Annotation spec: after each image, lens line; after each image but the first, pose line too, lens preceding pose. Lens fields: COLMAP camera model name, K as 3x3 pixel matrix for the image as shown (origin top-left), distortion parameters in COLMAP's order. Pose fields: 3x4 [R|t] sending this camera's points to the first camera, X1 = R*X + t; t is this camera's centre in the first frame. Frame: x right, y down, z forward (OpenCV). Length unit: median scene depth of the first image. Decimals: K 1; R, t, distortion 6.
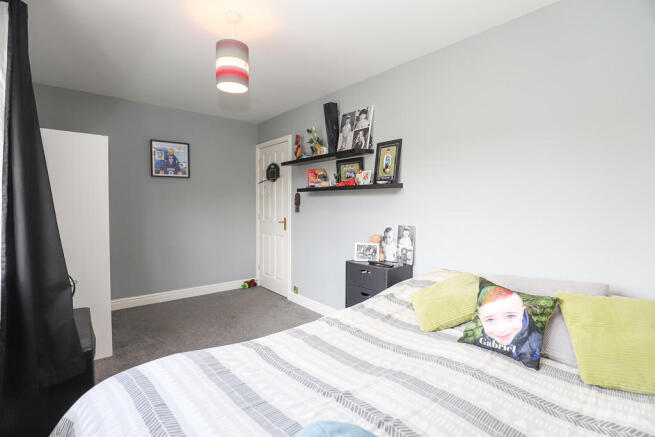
lens RADIAL K [[307.3, 0, 327.5], [0, 307.3, 218.5], [0, 0, 1]] dist [-0.022655, 0.000462]
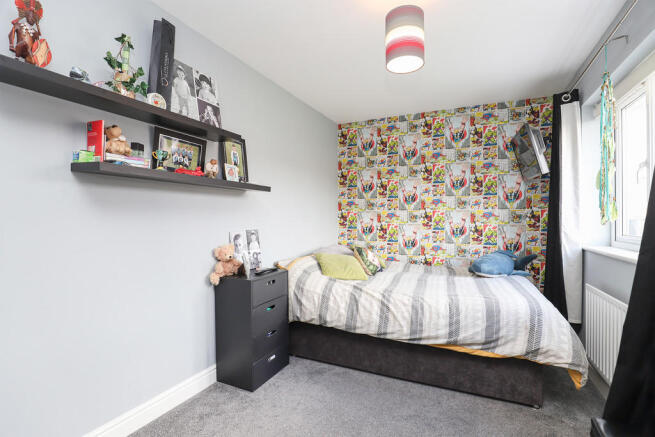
lens RADIAL K [[307.3, 0, 327.5], [0, 307.3, 218.5], [0, 0, 1]] dist [-0.022655, 0.000462]
pose [[-0.413149, -0.008112, 0.910627, -0.673181], [0.042211, 0.998715, 0.028047, -0.027926], [-0.909685, 0.050026, -0.412276, 1.068590]]
